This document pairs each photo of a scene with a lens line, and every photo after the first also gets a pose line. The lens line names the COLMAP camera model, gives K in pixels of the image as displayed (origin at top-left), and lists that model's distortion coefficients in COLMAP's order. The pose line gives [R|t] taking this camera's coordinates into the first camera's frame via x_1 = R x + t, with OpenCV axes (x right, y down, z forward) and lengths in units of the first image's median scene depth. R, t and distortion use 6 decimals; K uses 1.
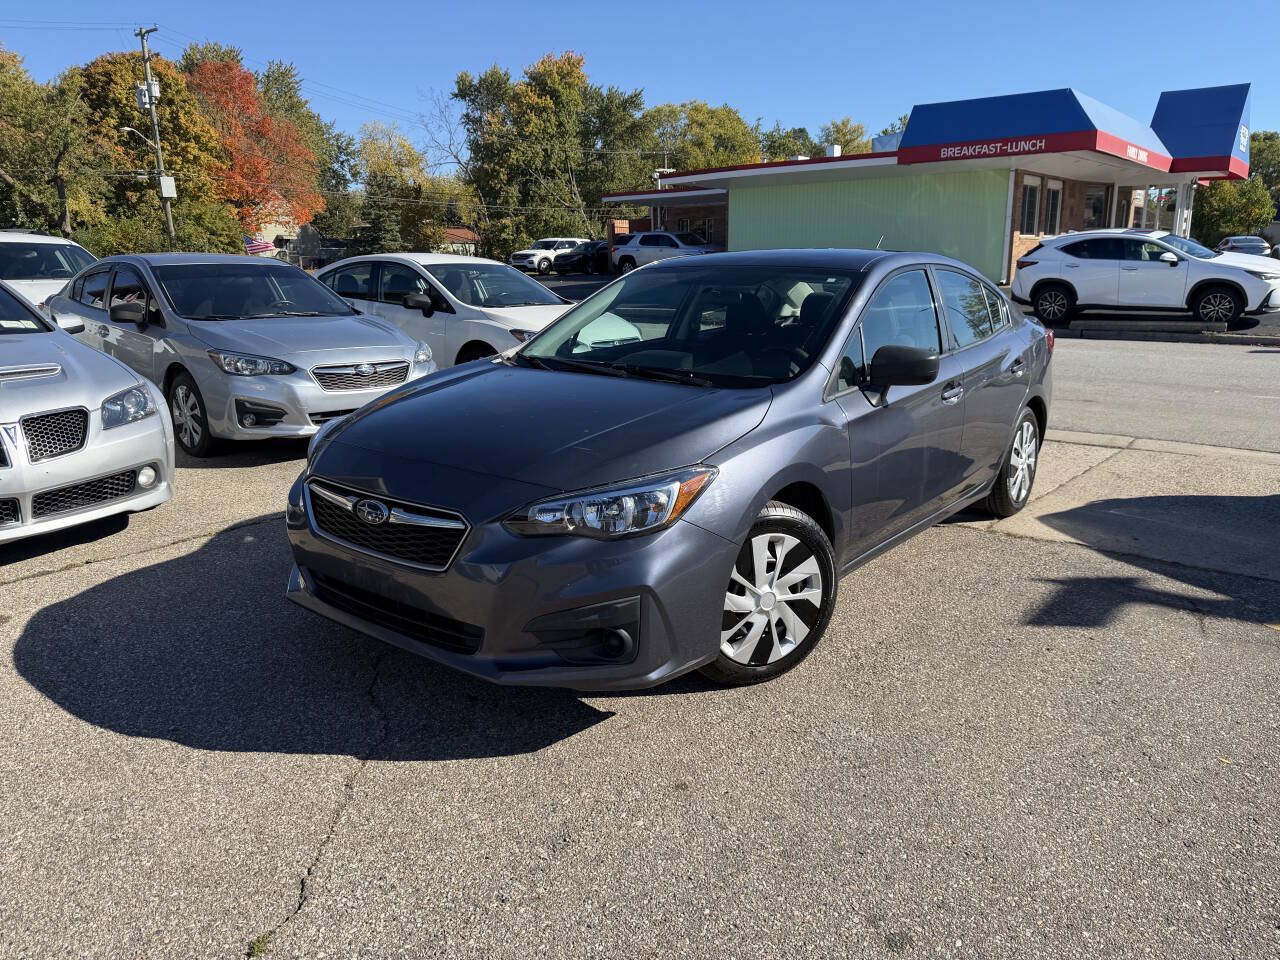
lens RADIAL K [[897.0, 0, 652.7], [0, 897.0, 480.3], [0, 0, 1]] dist [0.024951, -0.033297]
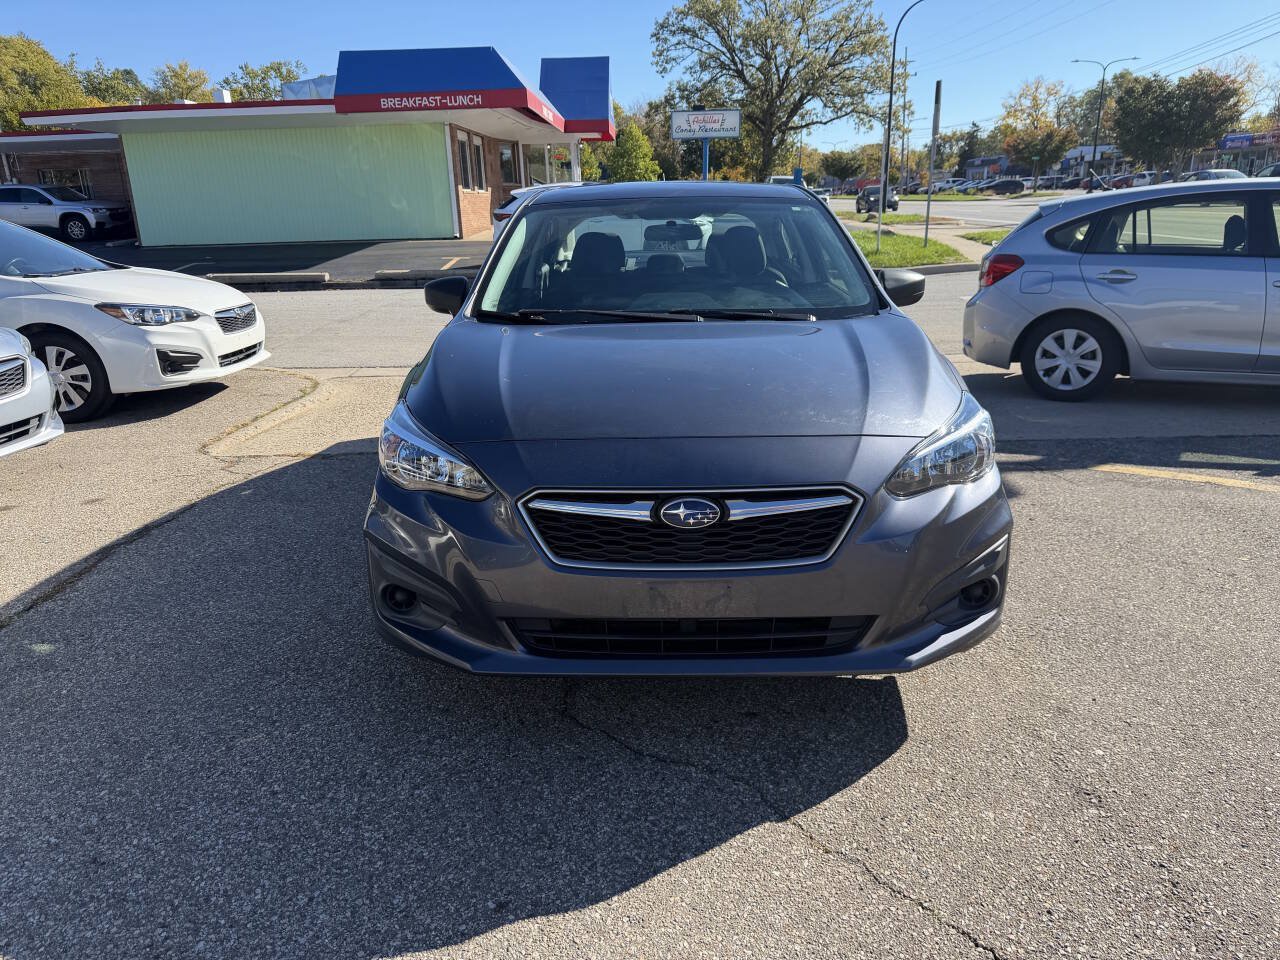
lens RADIAL K [[897.5, 0, 650.7], [0, 897.5, 477.6], [0, 0, 1]] dist [0.005382, -0.009889]
pose [[0.796148, -0.187257, 0.575399, -0.079455], [0.163192, 0.982123, 0.093821, -0.007327], [-0.582681, 0.019205, 0.812474, 0.042047]]
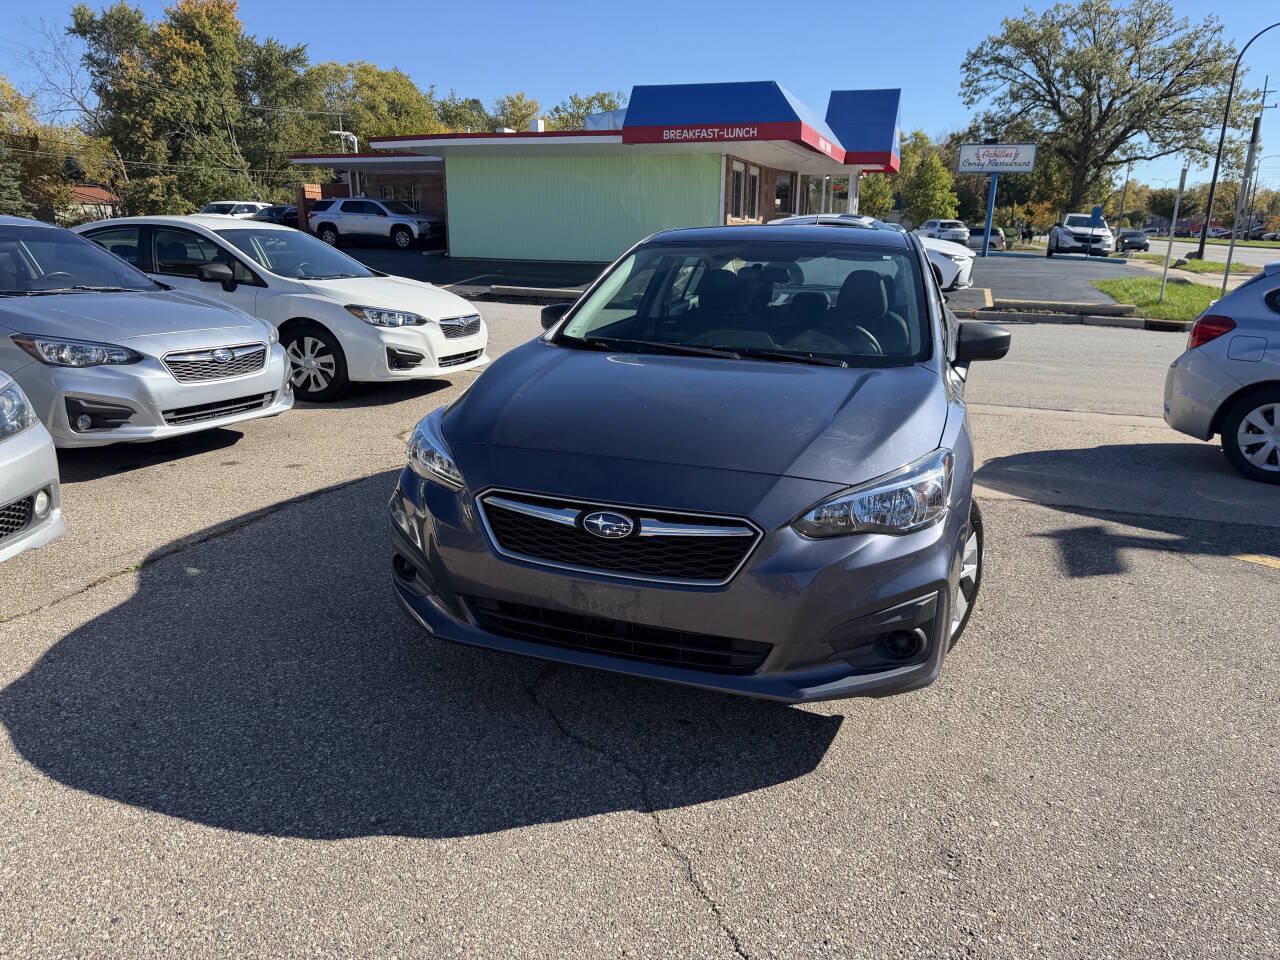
lens RADIAL K [[896.5, 0, 656.7], [0, 896.5, 475.7], [0, 0, 1]] dist [0.023651, -0.030506]
pose [[0.940122, -0.065497, 0.334487, -0.057151], [0.058023, 0.997793, 0.032300, -0.003796], [-0.335864, -0.010957, 0.941847, 0.018683]]
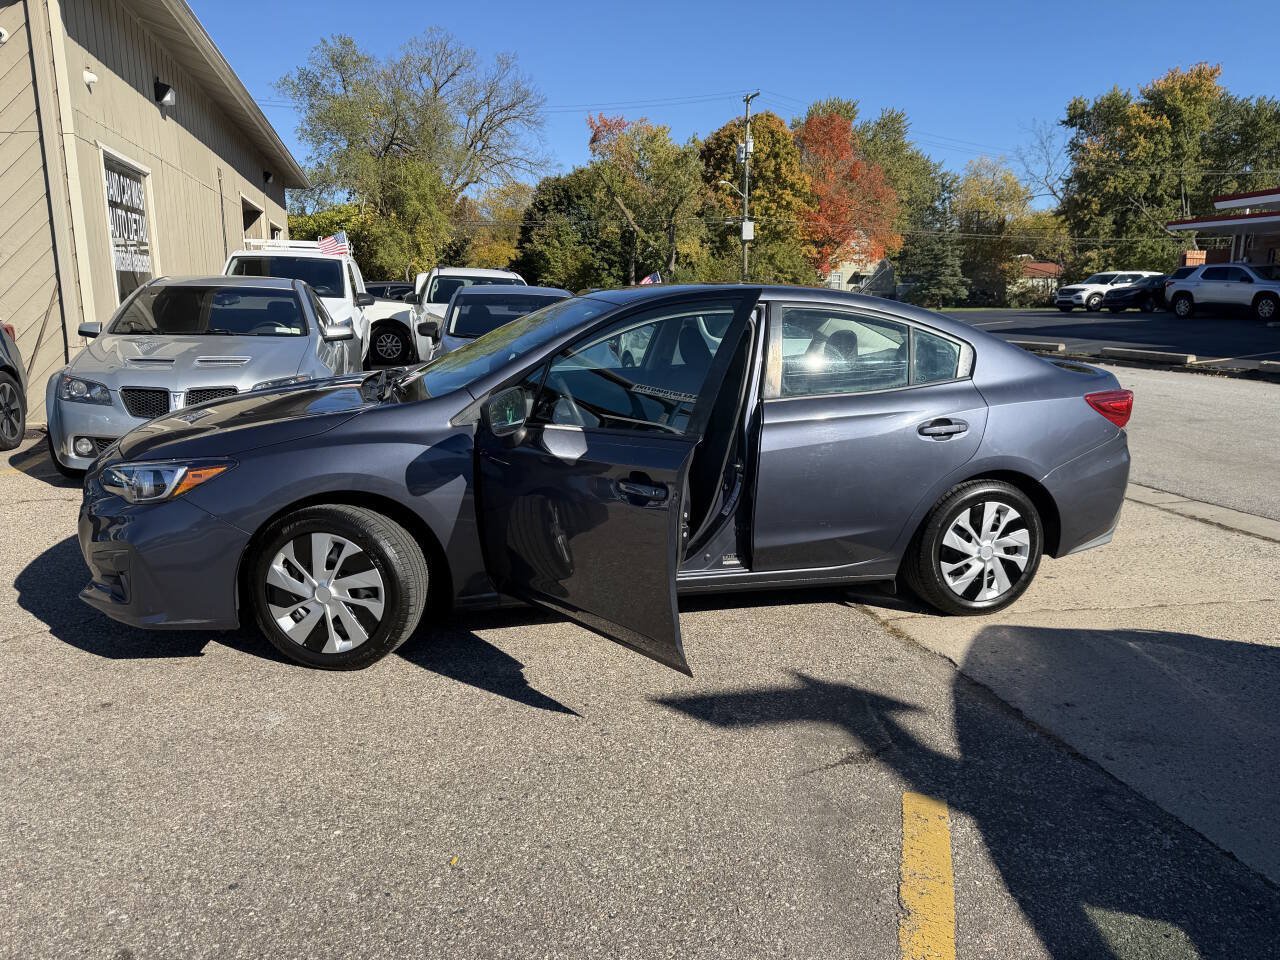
lens RADIAL K [[890.6, 0, 640.0], [0, 890.6, 480.0], [0, 0, 1]] dist [0.065109, -0.100721]
pose [[0.802182, 0.132702, -0.582146, 0.120130], [-0.154324, 0.987941, 0.012550, -0.008645], [0.576791, 0.079772, 0.812987, 0.036957]]
